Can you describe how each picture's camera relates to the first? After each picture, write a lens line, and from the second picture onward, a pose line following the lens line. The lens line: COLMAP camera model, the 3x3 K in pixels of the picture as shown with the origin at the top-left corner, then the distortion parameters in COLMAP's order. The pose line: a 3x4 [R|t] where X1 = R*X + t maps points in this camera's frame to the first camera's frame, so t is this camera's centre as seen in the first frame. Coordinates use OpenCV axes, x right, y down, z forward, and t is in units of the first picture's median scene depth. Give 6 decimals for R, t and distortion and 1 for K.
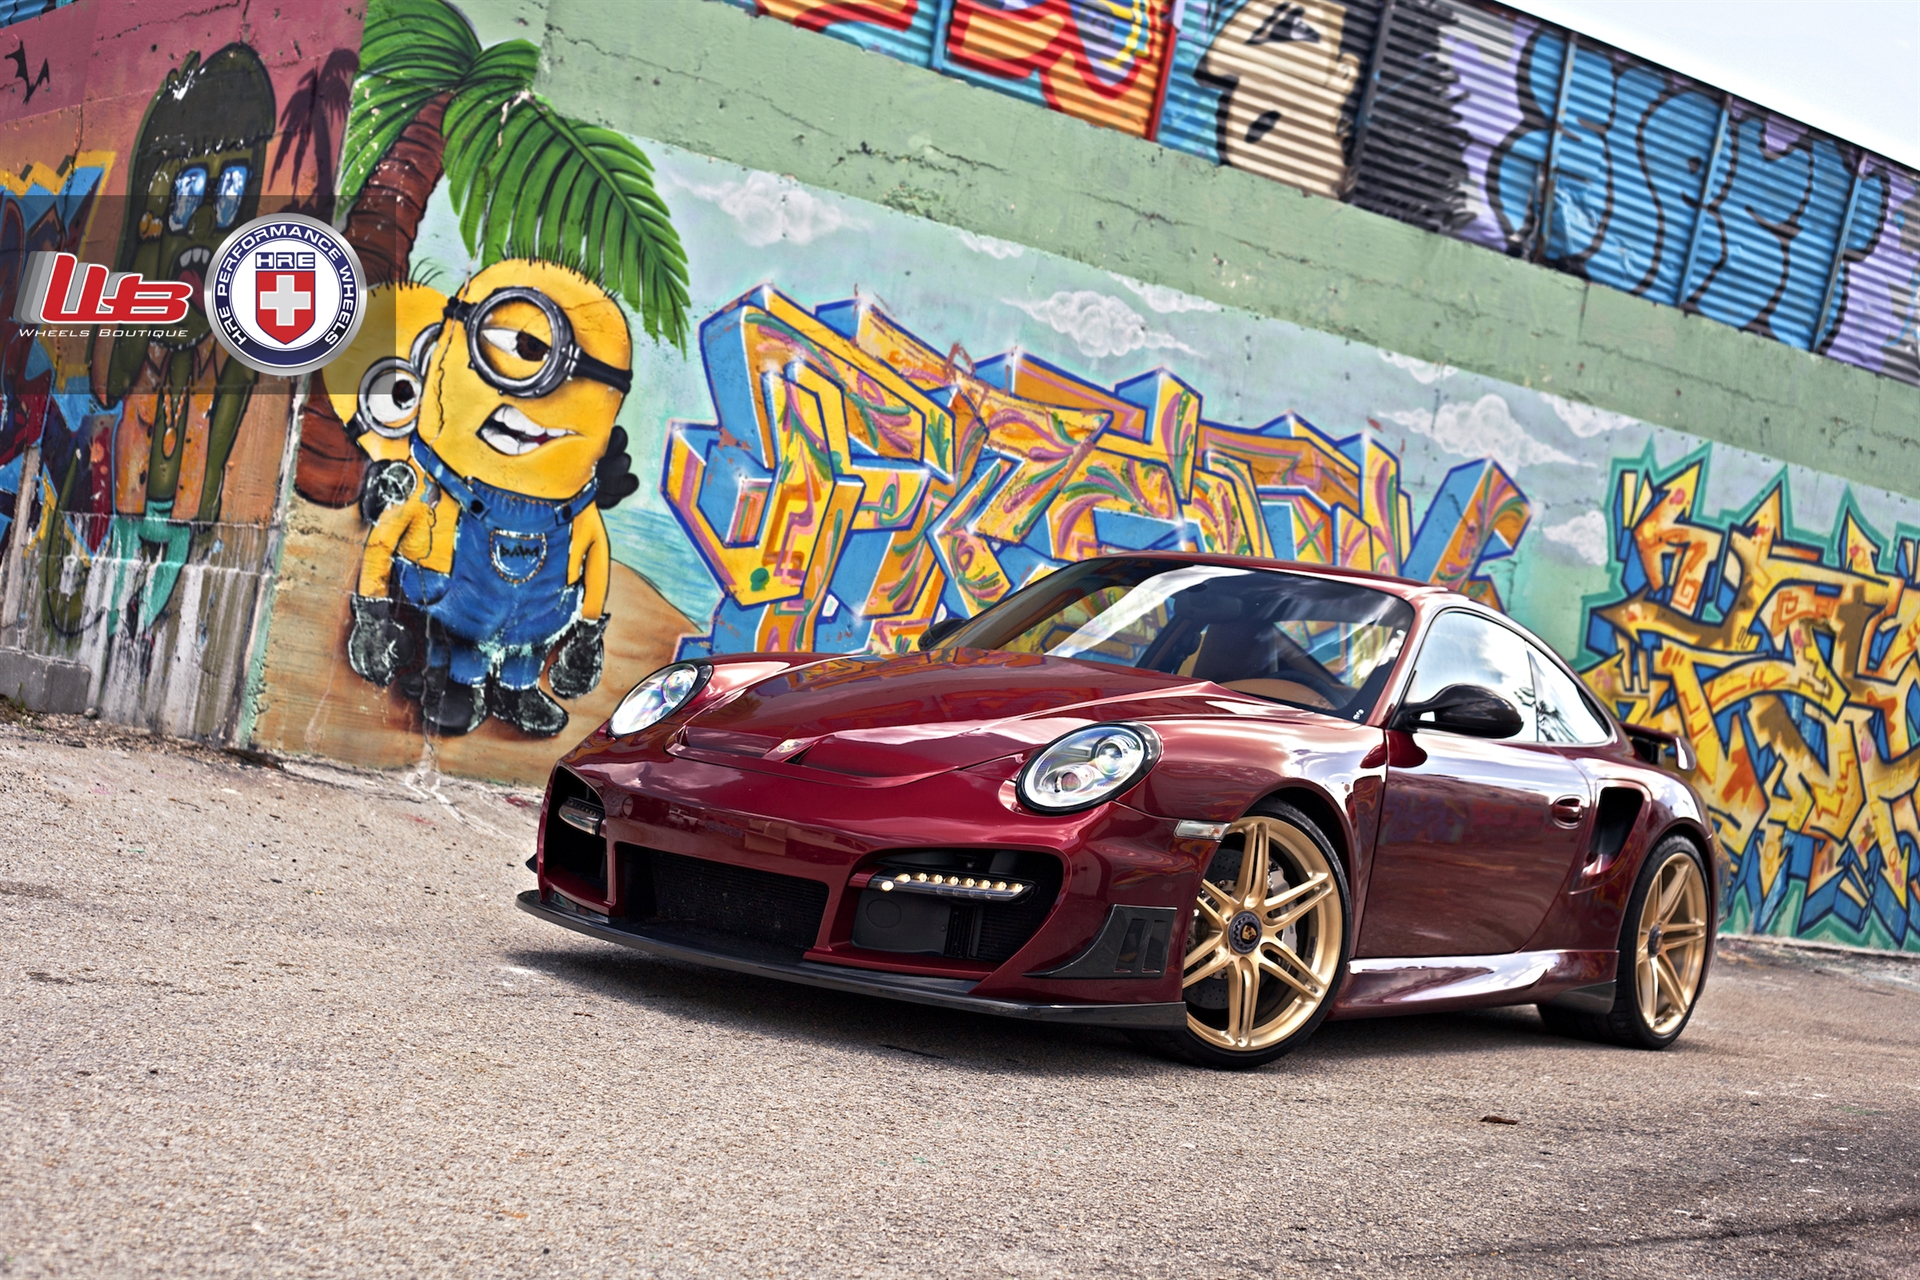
lens RADIAL K [[2804.0, 0, 946.6], [0, 2804.0, 620.4], [0, 0, 1]] dist [-0.099641, 0.000000]
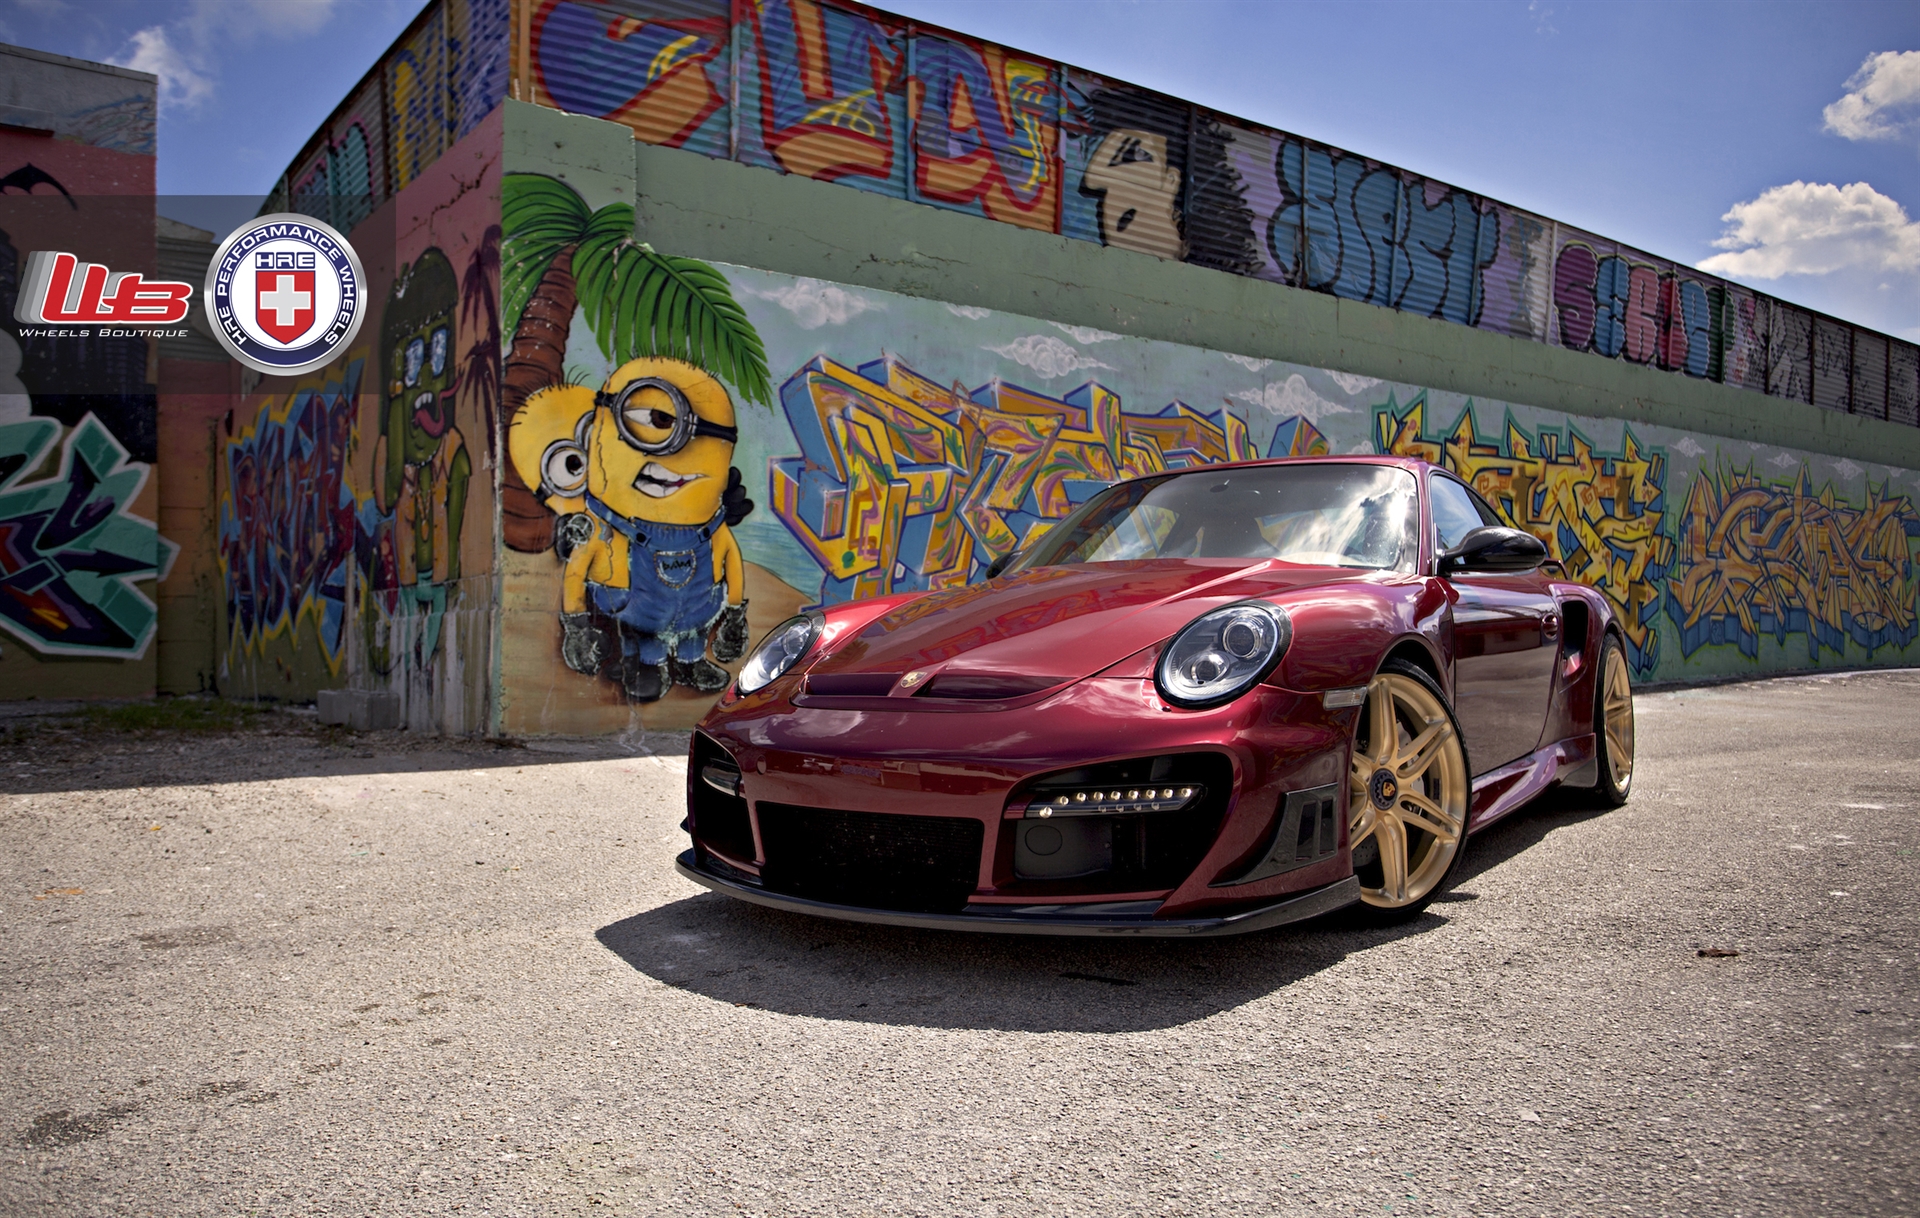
lens RADIAL K [[1437.0, 0, 942.6], [0, 1437.0, 554.6], [0, 0, 1]] dist [0.001106, 0.000106]
pose [[0.987519, -0.157428, 0.004813, -0.021039], [0.157499, 0.987218, -0.024401, 0.007933], [-0.000911, 0.024855, 0.999691, 0.248901]]
